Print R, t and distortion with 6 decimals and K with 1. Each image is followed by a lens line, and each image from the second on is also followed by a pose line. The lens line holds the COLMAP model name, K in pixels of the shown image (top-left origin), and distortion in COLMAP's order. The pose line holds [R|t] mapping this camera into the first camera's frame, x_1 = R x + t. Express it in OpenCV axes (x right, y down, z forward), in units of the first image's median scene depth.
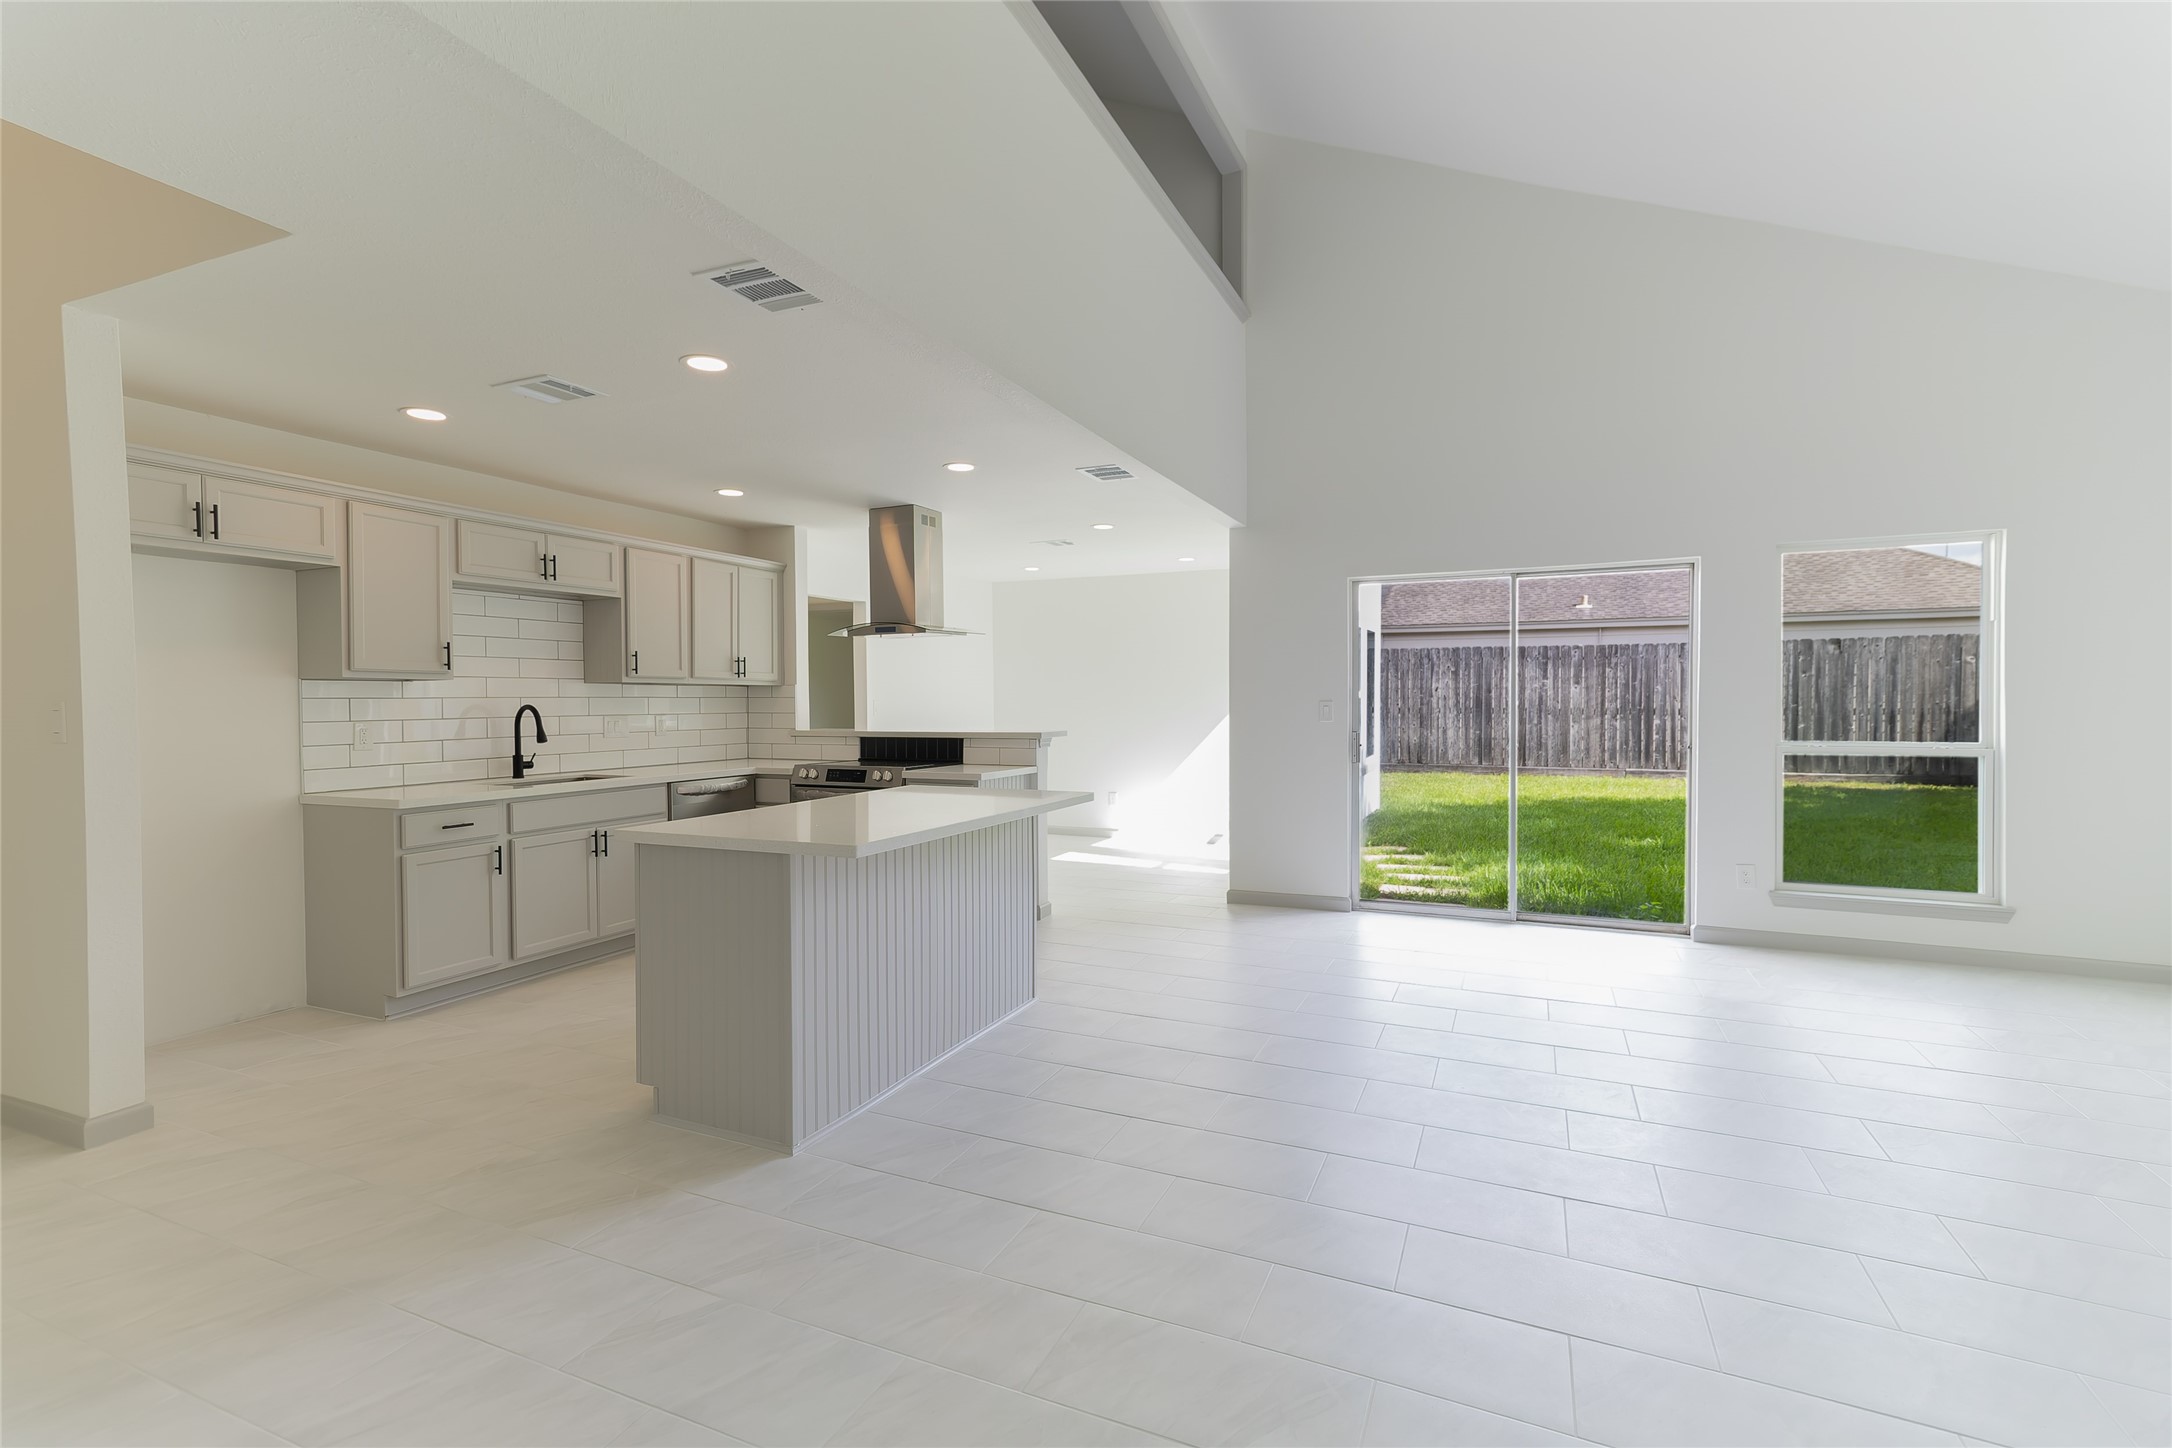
lens RADIAL K [[984.6, 0, 1085.0], [0, 984.6, 717.9], [0, 0, 1]] dist [0.002617, 0.015932]
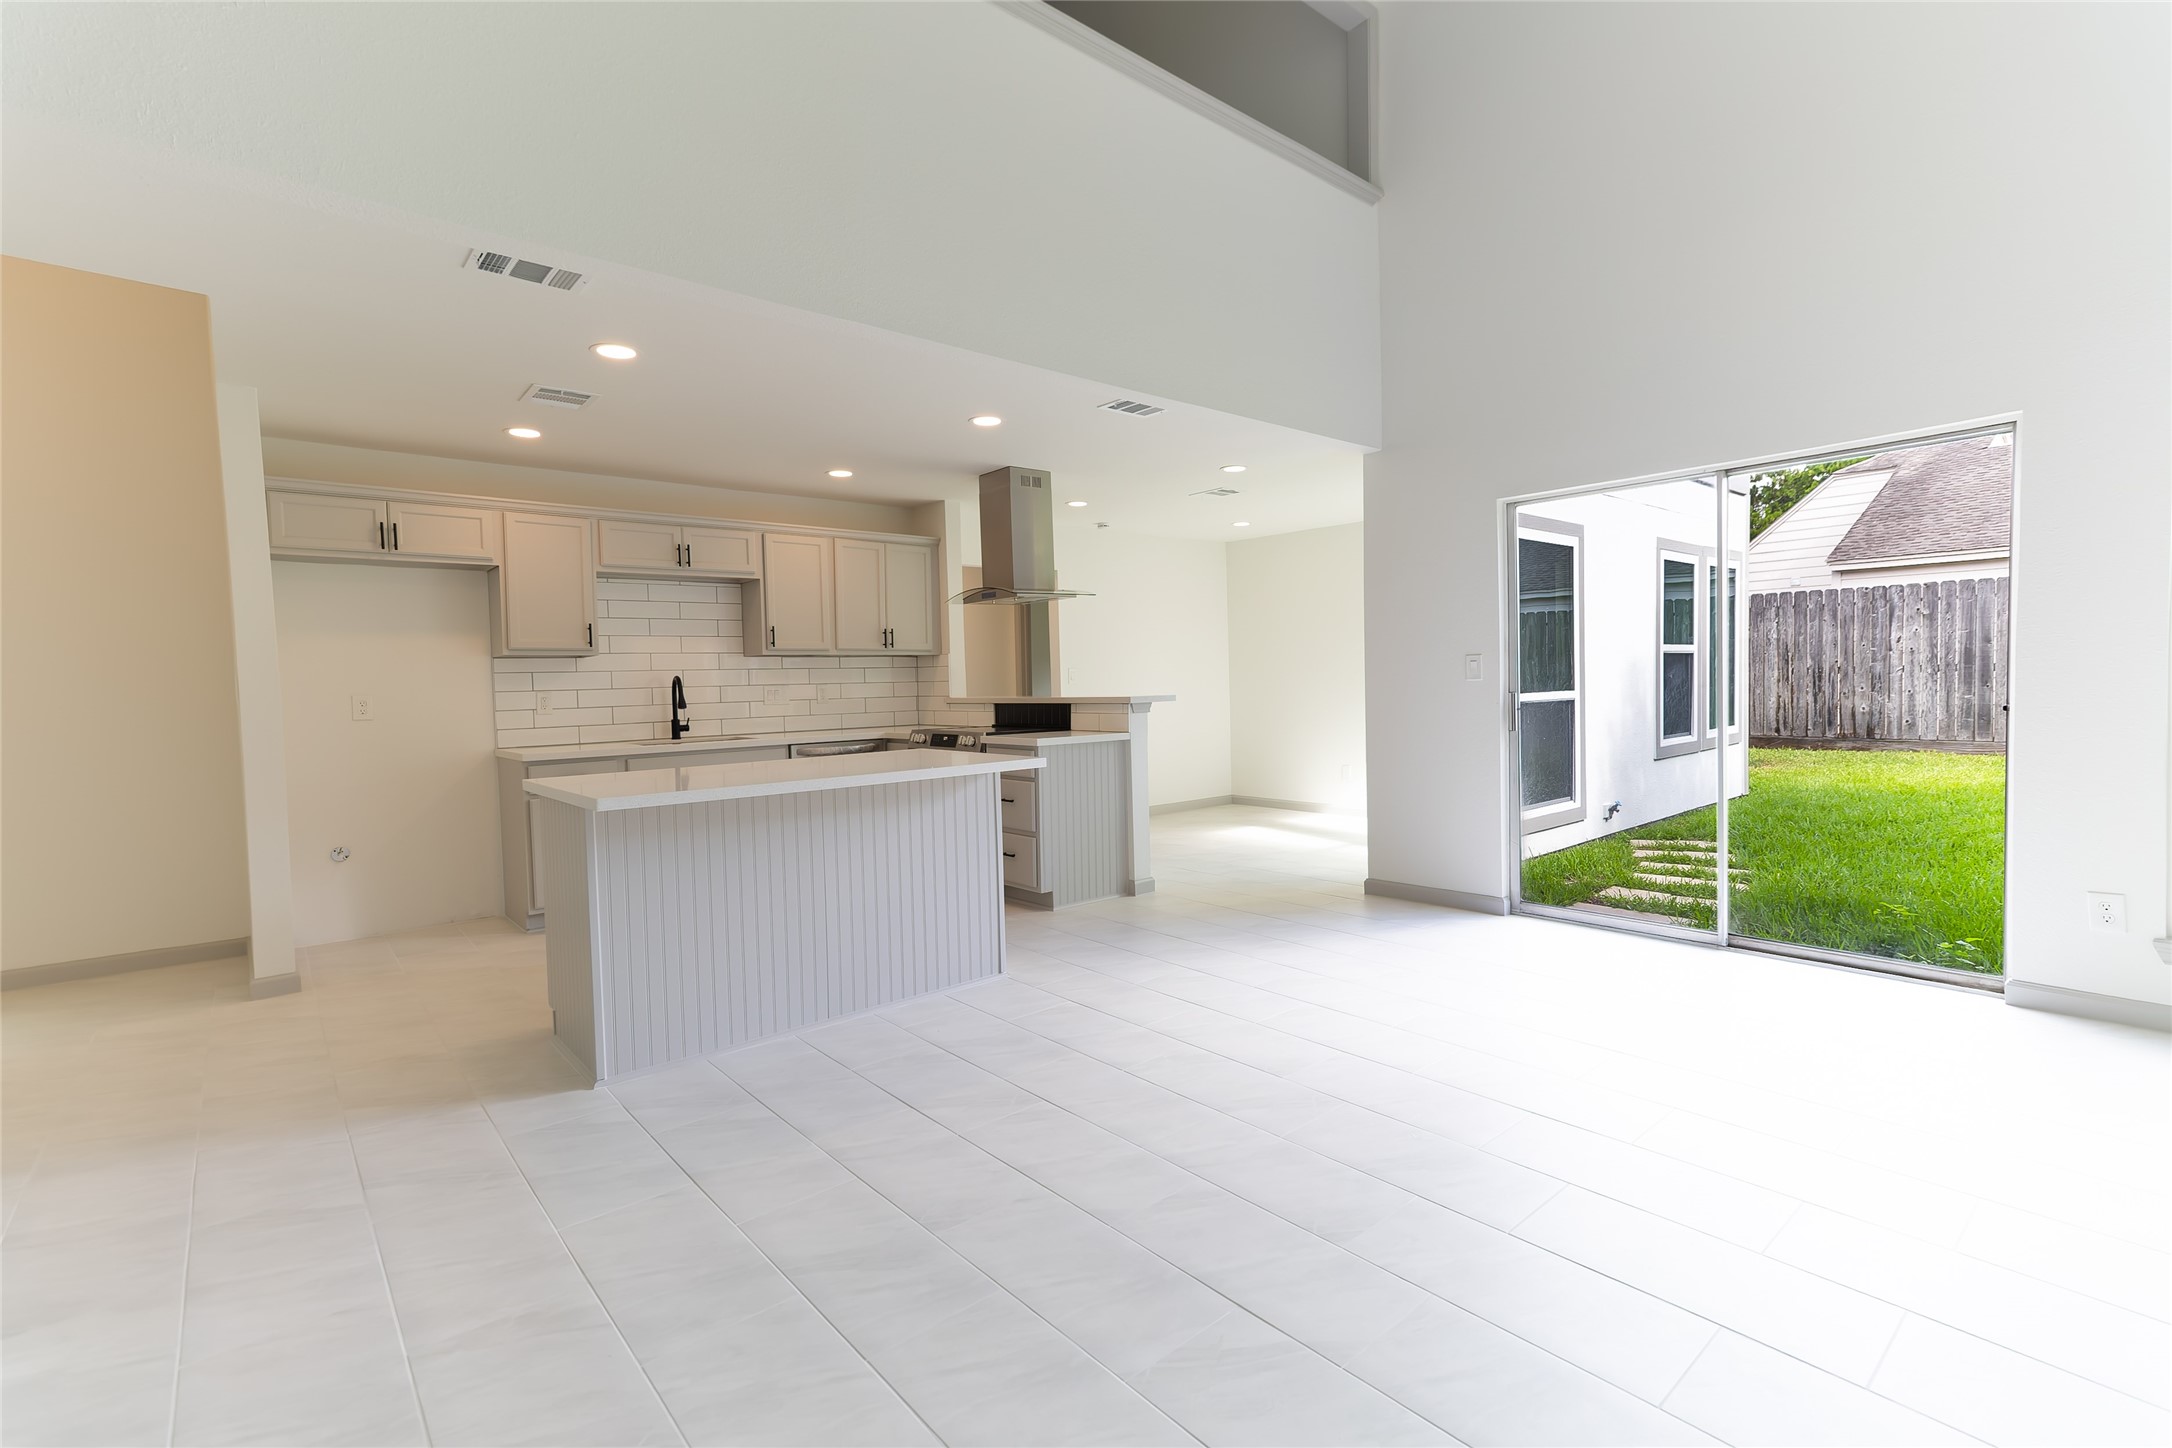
lens RADIAL K [[984.6, 0, 1085.0], [0, 984.6, 717.9], [0, 0, 1]] dist [0.002617, 0.015932]
pose [[0.906638, -0.000762, -0.421910, 0.309786], [0.012135, 0.999632, 0.024271, 0.011845], [0.421736, -0.027125, 0.906313, 0.131749]]
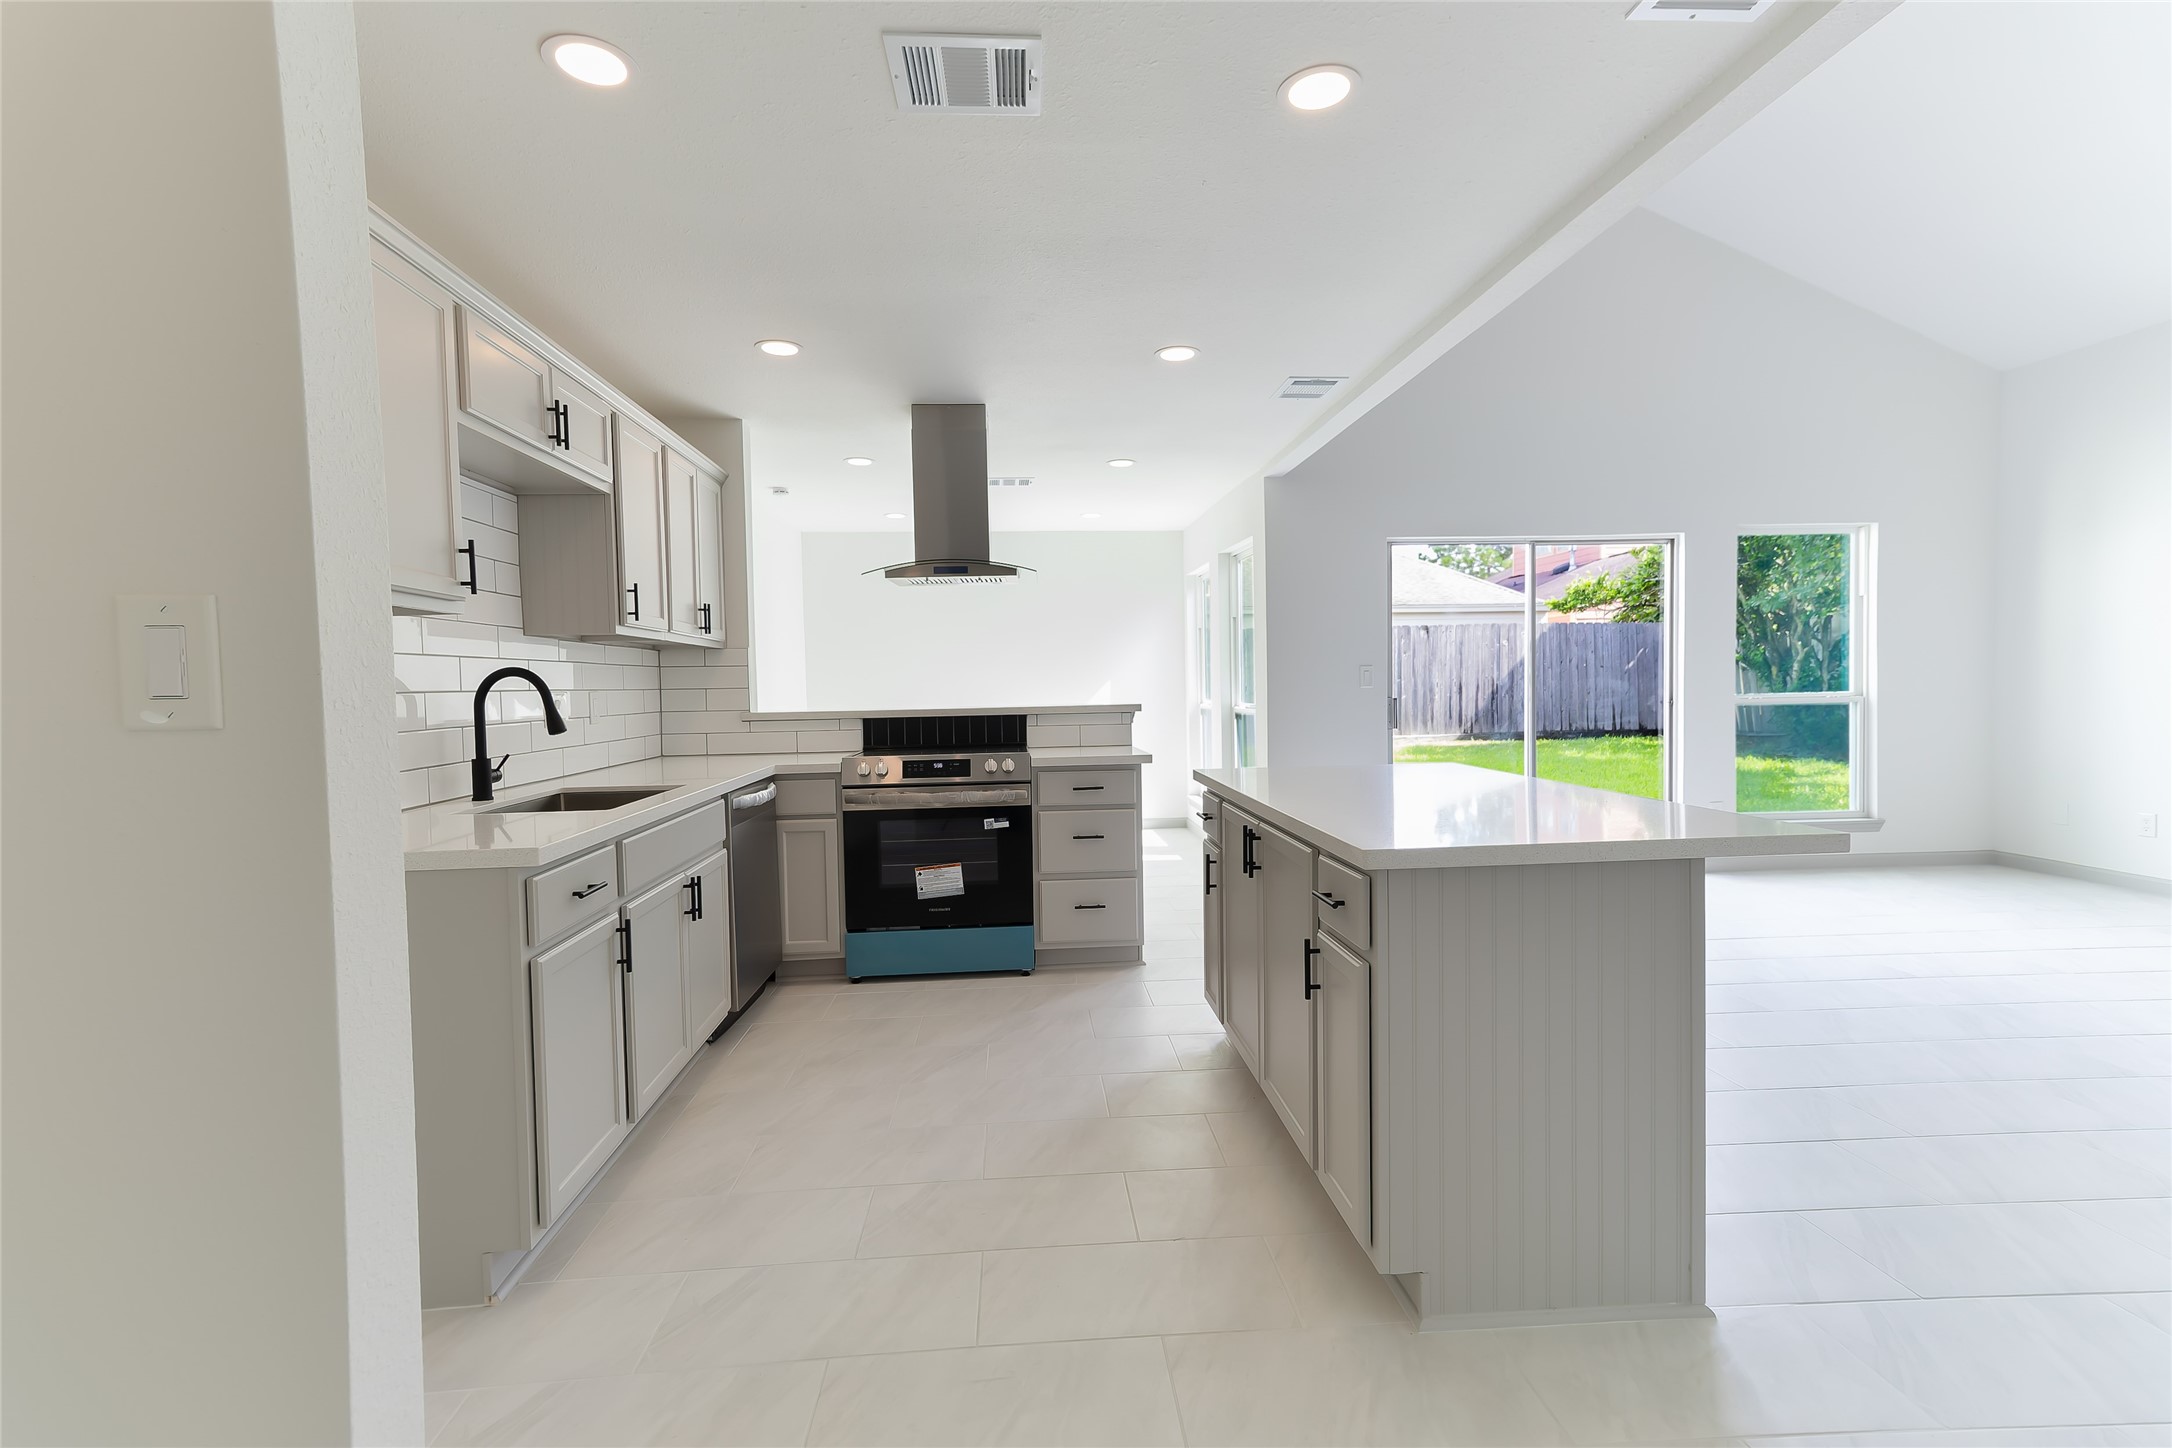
lens RADIAL K [[984.6, 0, 1085.0], [0, 984.6, 717.9], [0, 0, 1]] dist [0.002617, 0.015932]
pose [[0.876473, -0.028666, 0.480597, -0.475774], [0.024040, 0.999586, 0.015779, 0.012356], [-0.480850, -0.002276, 0.876800, 0.303930]]
